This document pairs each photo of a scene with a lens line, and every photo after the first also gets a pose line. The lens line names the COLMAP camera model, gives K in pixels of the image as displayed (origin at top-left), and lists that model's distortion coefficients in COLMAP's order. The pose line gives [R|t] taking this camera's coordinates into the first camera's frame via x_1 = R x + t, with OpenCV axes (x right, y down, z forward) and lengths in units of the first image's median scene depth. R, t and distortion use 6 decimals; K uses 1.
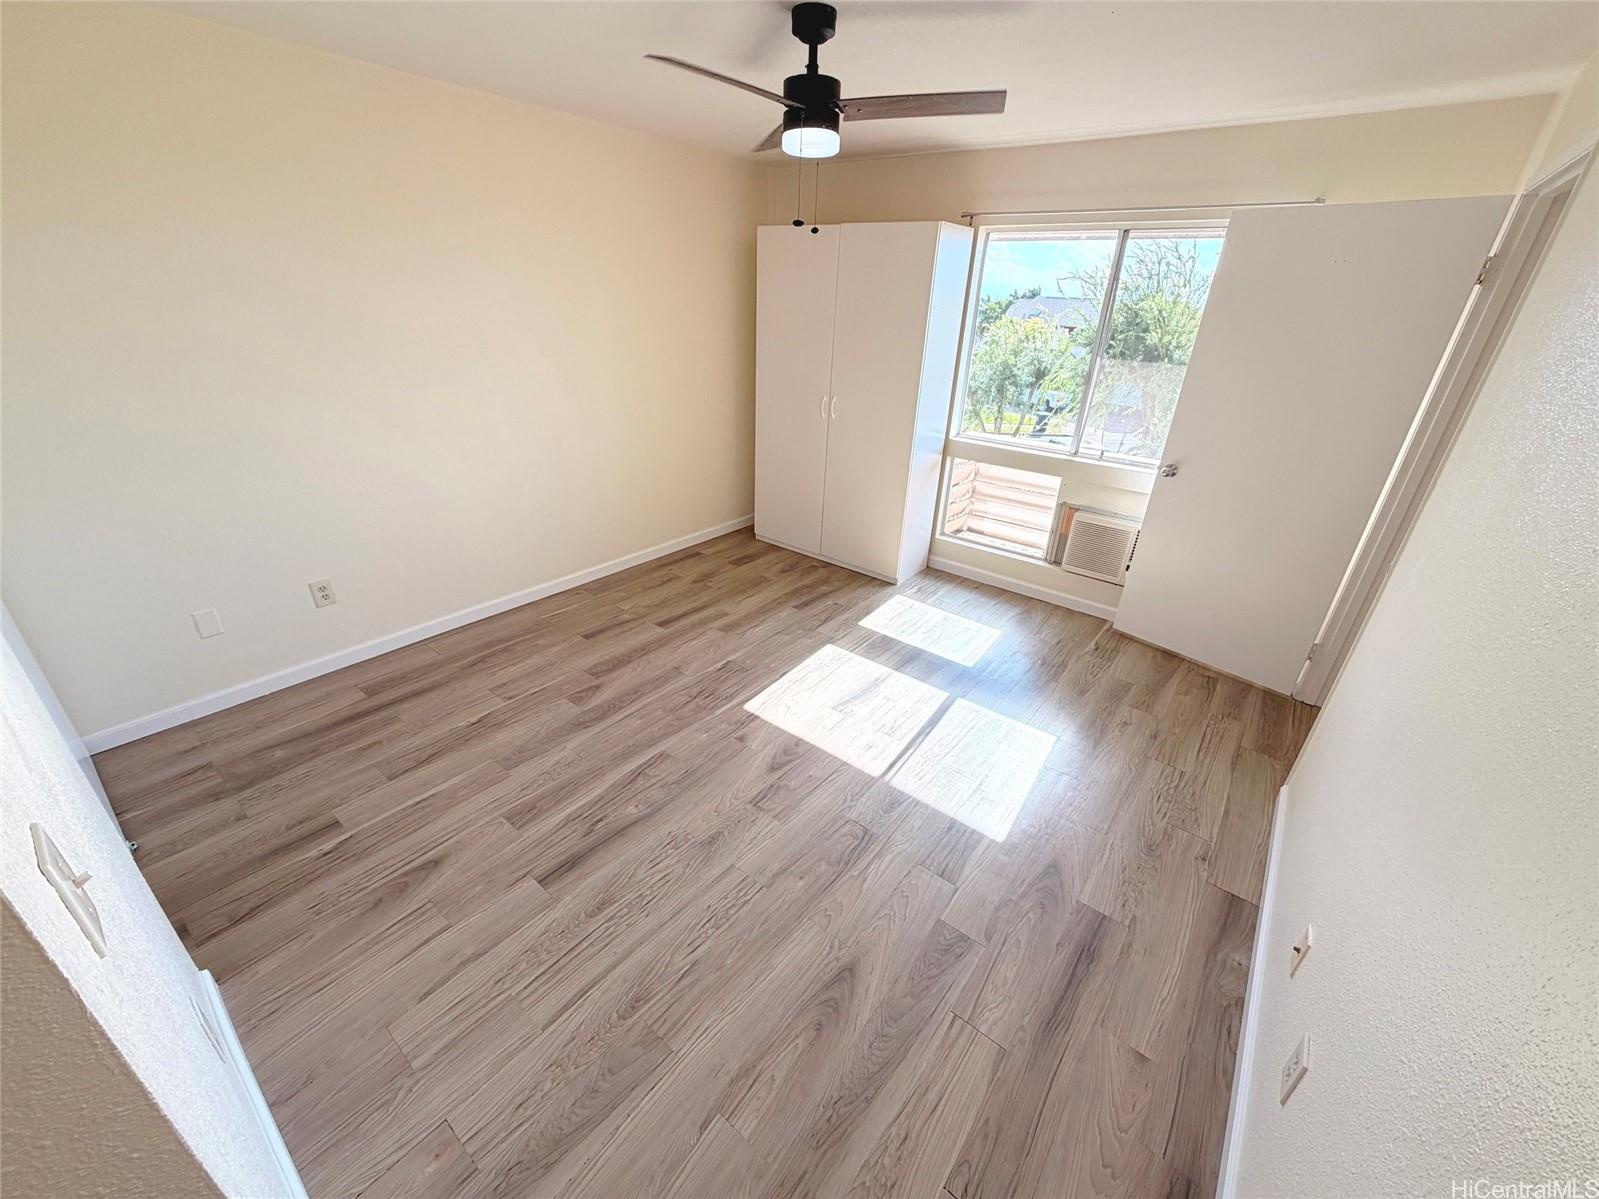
lens RADIAL K [[635.7, 0, 795.4], [0, 635.7, 608.7], [0, 0, 1]] dist [-0.000220, 0.000193]
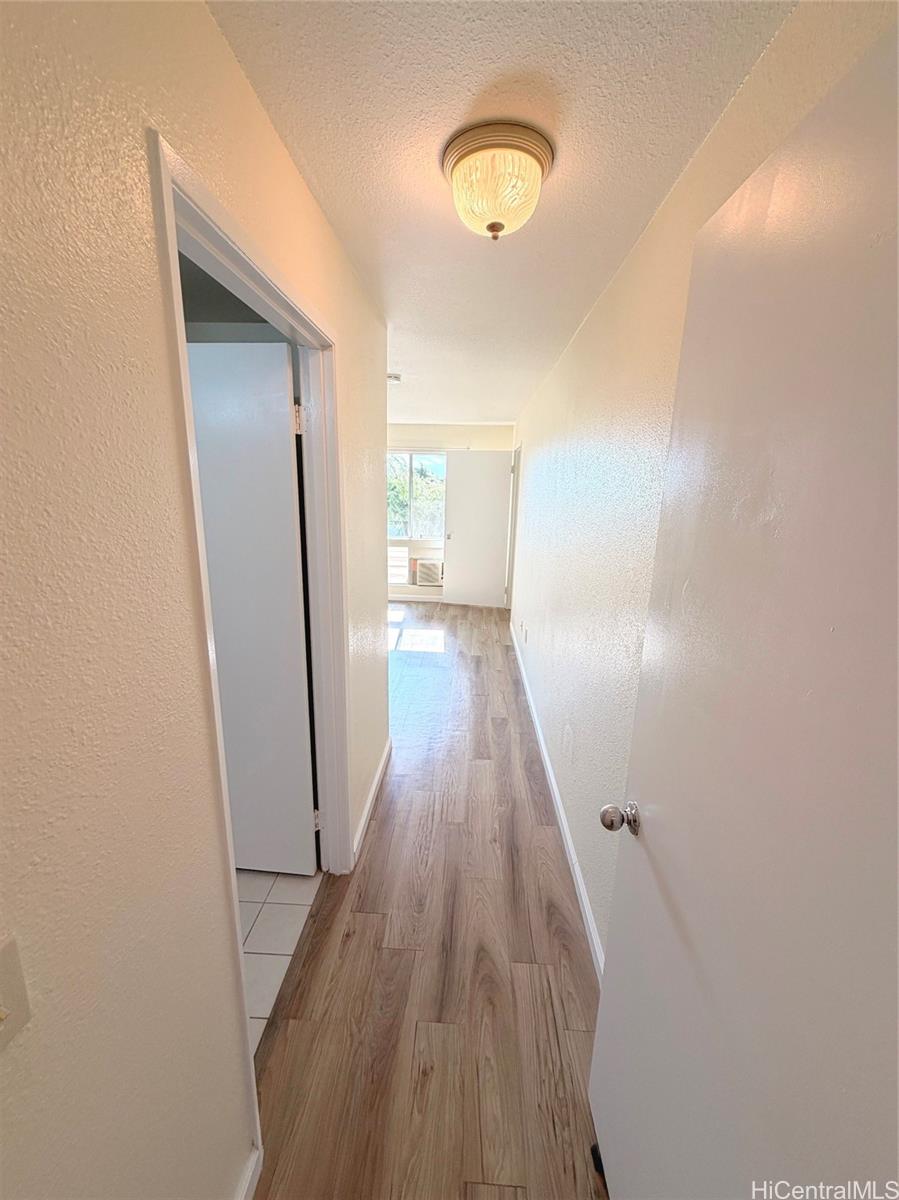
lens RADIAL K [[477.1, 0, 448.9], [0, 477.1, 596.2], [0, 0, 1]] dist [-0.000220, 0.000193]
pose [[0.813249, -0.156989, 0.560340, -0.662796], [0.271615, 0.953999, -0.126930, 0.319403], [-0.514637, 0.255422, 0.818479, -0.688161]]
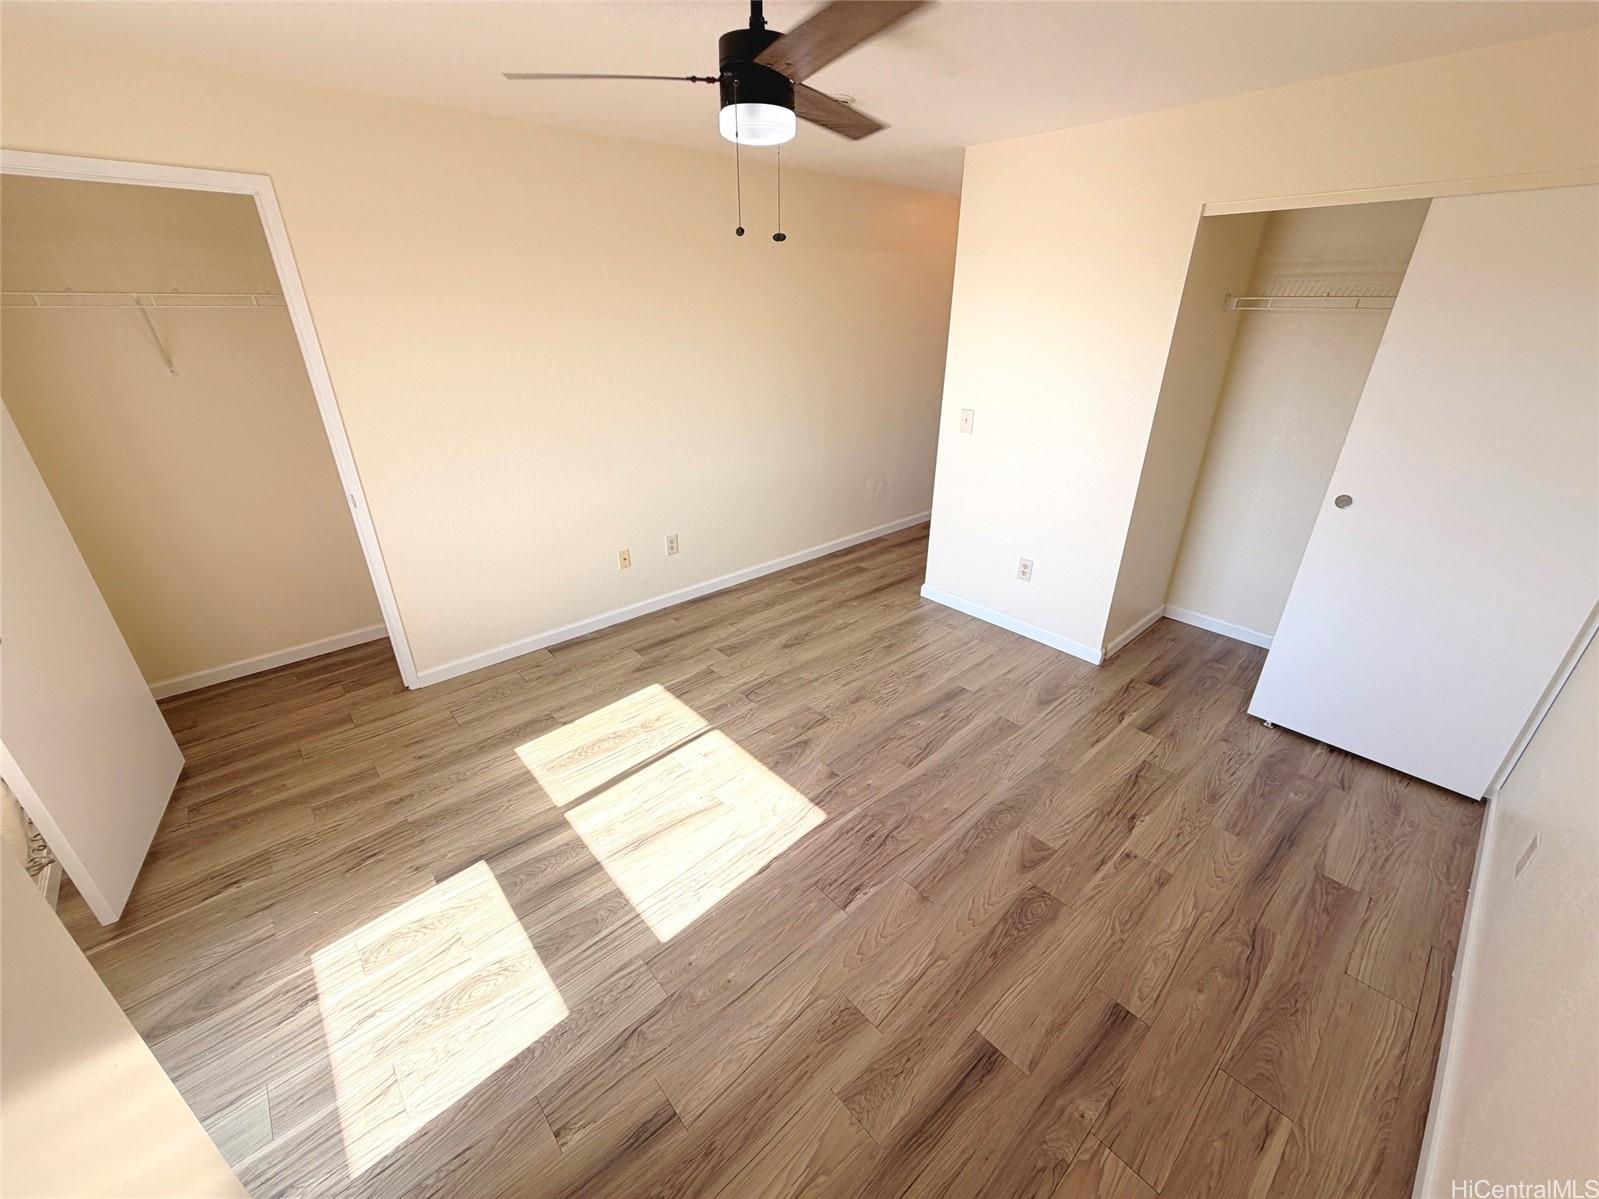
lens RADIAL K [[635.7, 0, 797.8], [0, 635.7, 597.5], [0, 0, 1]] dist [-0.000220, 0.000193]
pose [[-0.985393, -0.105256, 0.133874, -0.127377], [0.038716, 0.627071, 0.777999, -0.680649], [-0.165838, 0.771818, -0.613837, 1.319189]]
